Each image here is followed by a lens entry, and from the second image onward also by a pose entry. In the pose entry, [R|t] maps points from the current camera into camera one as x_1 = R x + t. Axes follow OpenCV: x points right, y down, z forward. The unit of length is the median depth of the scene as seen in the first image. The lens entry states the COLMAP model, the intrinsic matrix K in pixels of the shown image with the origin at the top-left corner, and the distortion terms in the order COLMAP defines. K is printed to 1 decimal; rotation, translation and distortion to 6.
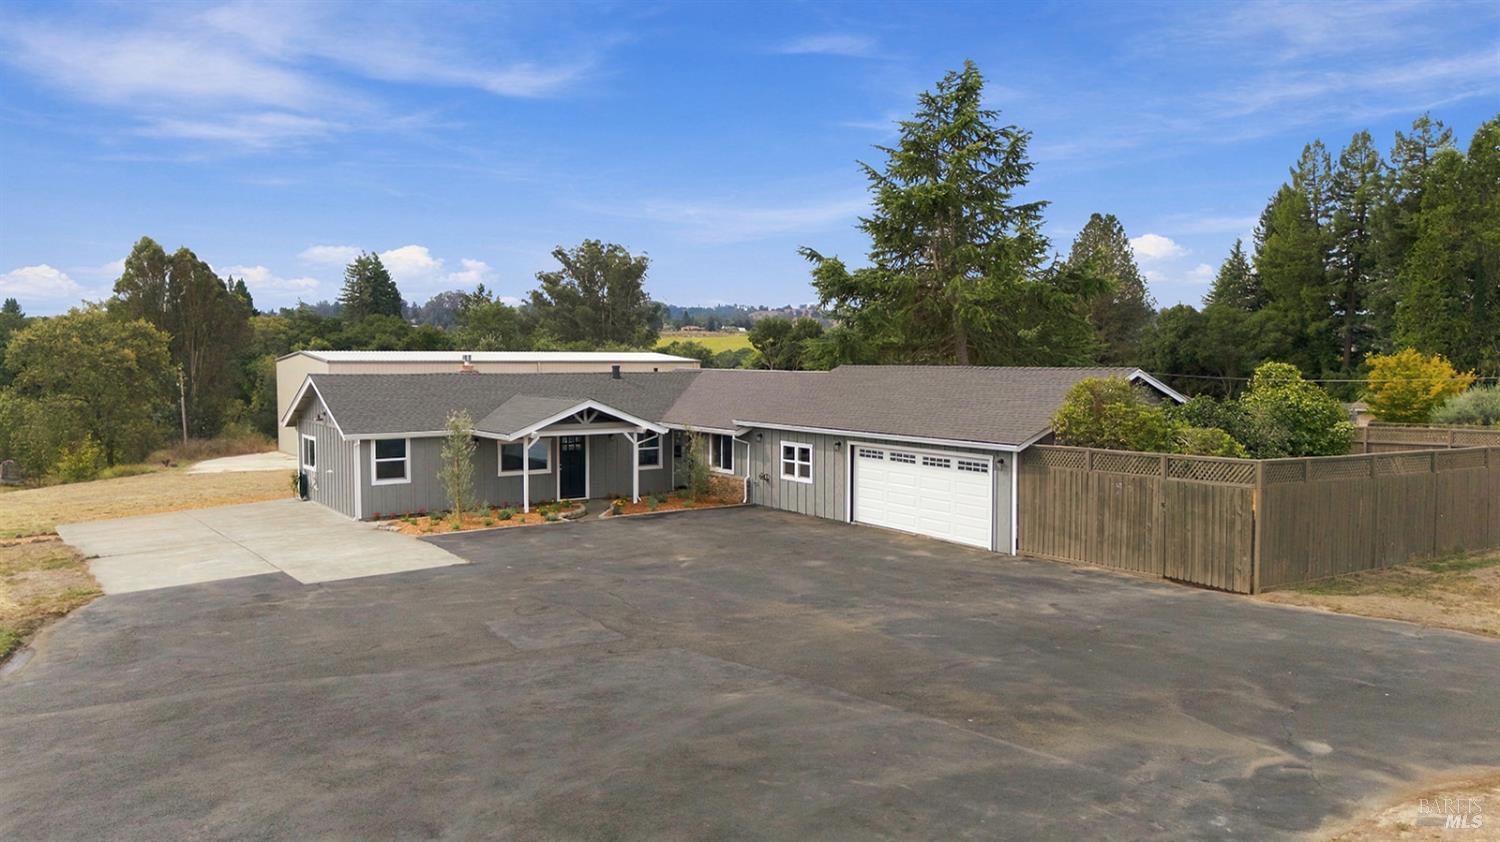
lens RADIAL K [[1093.2, 0, 750.0], [0, 1093.2, 421.0], [0, 0, 1]] dist [0.076550, -0.076782]
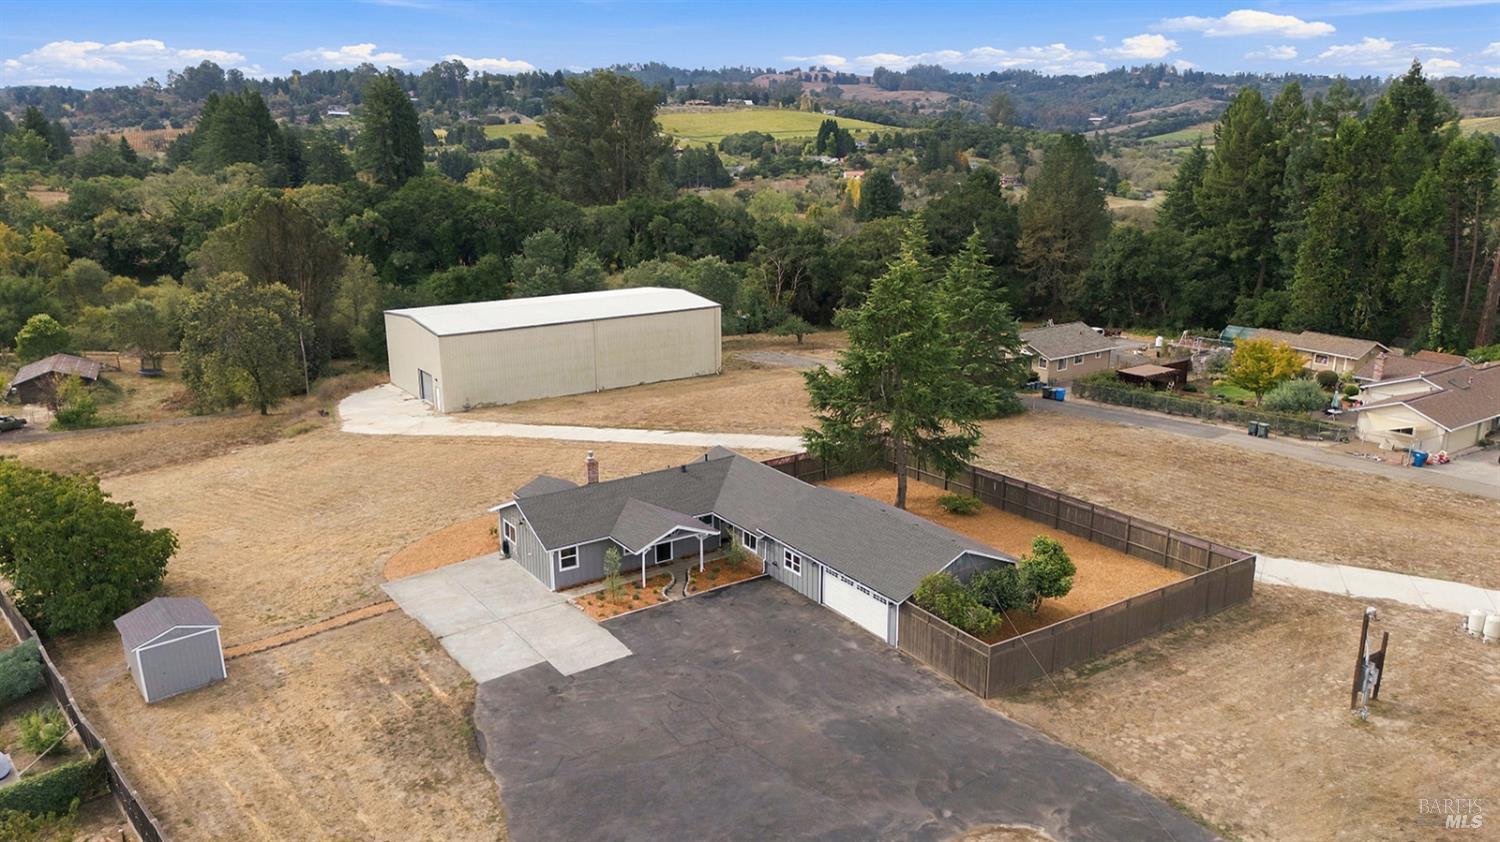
lens RADIAL K [[1093.2, 0, 750.0], [0, 1093.2, 421.0], [0, 0, 1]] dist [0.076550, -0.076782]
pose [[0.999981, 0.000102, -0.006130, -0.016079], [0.001173, 0.978216, 0.207586, -0.544891], [0.006018, -0.207590, 0.978197, -0.697457]]
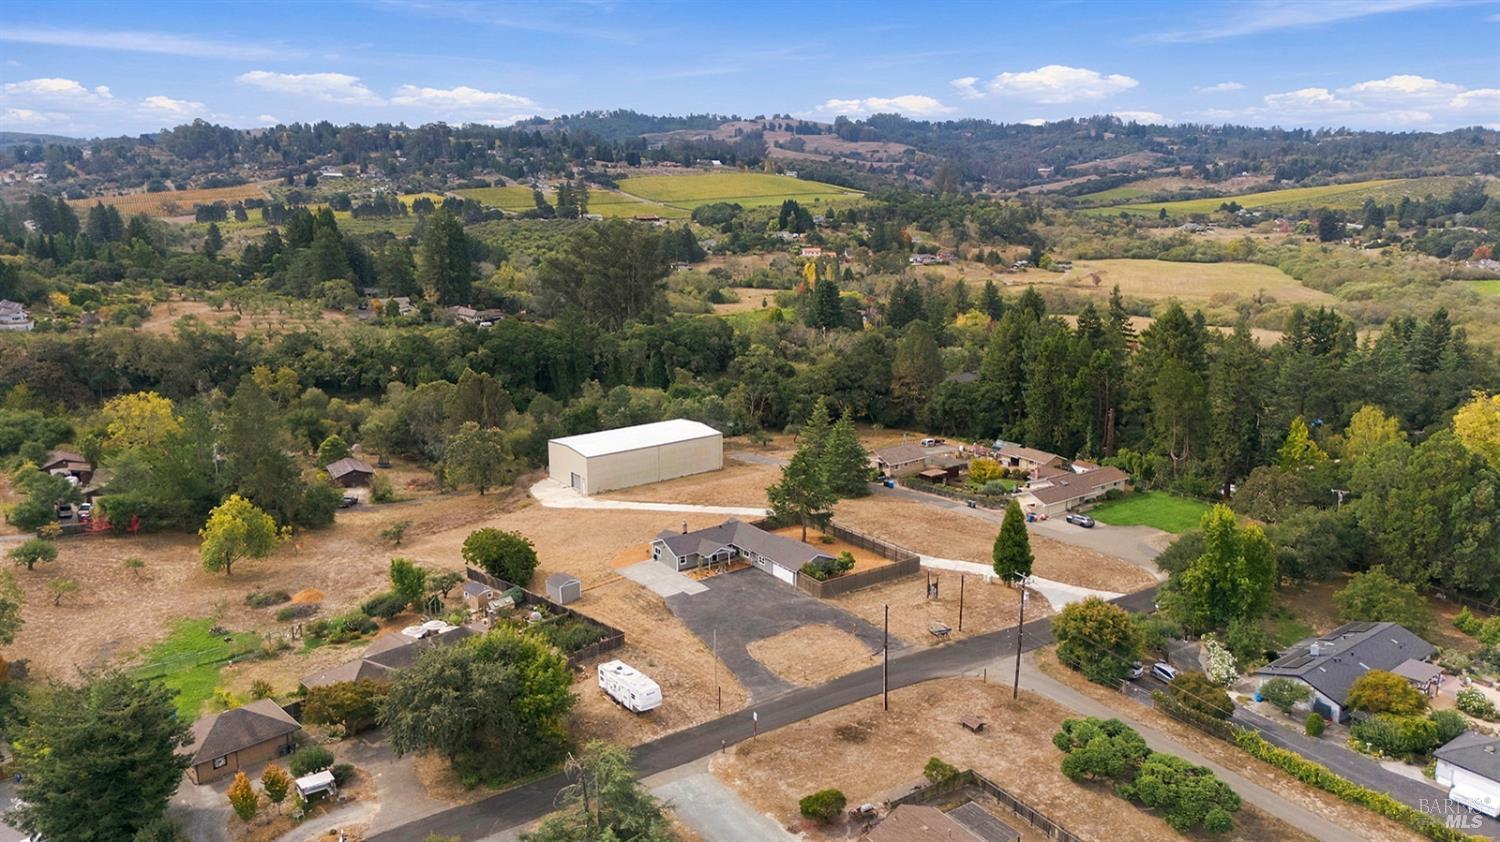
lens RADIAL K [[1093.2, 0, 750.0], [0, 1093.2, 421.0], [0, 0, 1]] dist [0.076550, -0.076782]
pose [[0.999690, -0.004858, 0.024412, -0.131687], [0.000451, 0.984145, 0.177365, -1.467151], [-0.024887, -0.177299, 0.983842, -3.812464]]
